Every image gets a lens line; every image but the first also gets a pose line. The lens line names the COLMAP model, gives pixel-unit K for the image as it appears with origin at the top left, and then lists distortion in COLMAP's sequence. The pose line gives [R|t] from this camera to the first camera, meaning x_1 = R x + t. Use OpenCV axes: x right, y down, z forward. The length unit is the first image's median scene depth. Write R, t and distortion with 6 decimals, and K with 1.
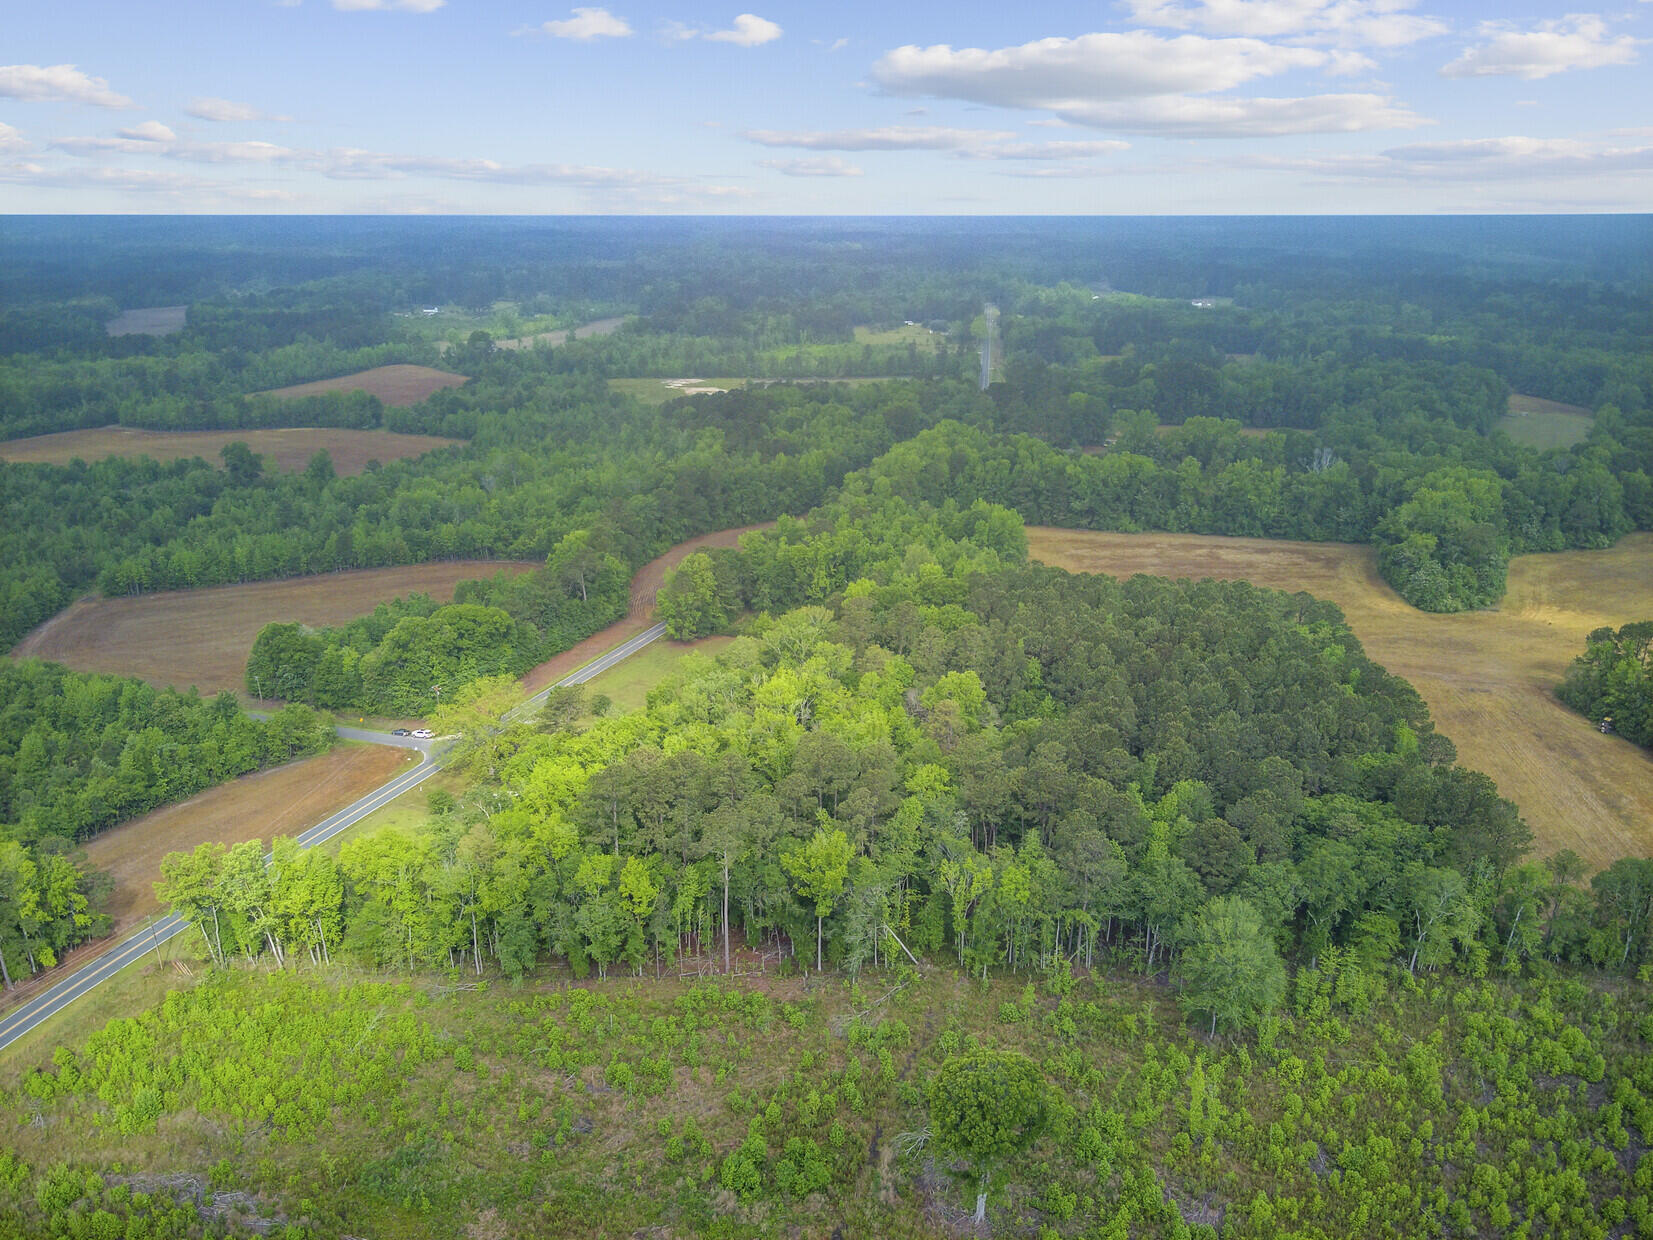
lens RADIAL K [[1192.3, 0, 825.4], [0, 1192.3, 632.9], [0, 0, 1]] dist [0.119127, -0.214562]
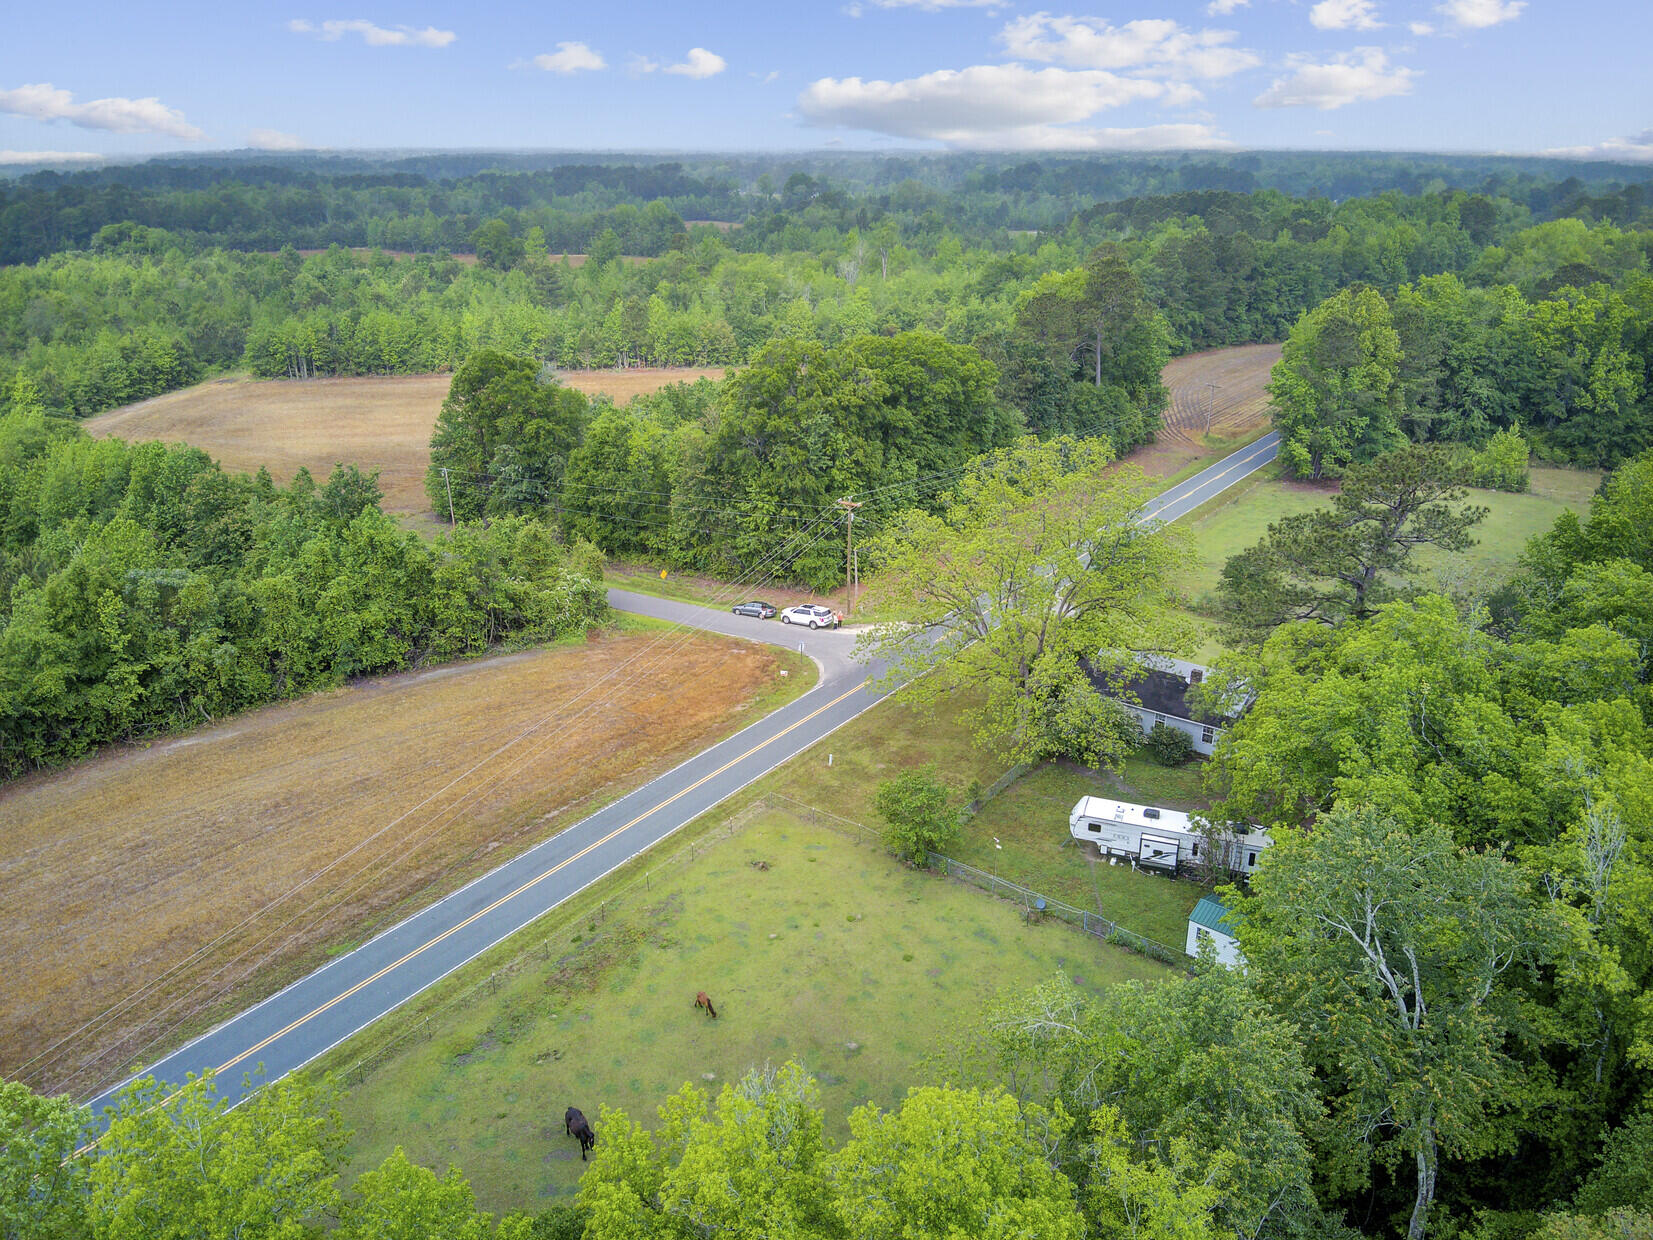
lens RADIAL K [[1192.3, 0, 825.4], [0, 1192.3, 632.9], [0, 0, 1]] dist [0.119127, -0.214562]
pose [[0.976916, 0.074183, -0.200331, -0.238139], [-0.069248, 0.997101, 0.031541, 0.073002], [0.202090, -0.016941, 0.979220, 0.589801]]
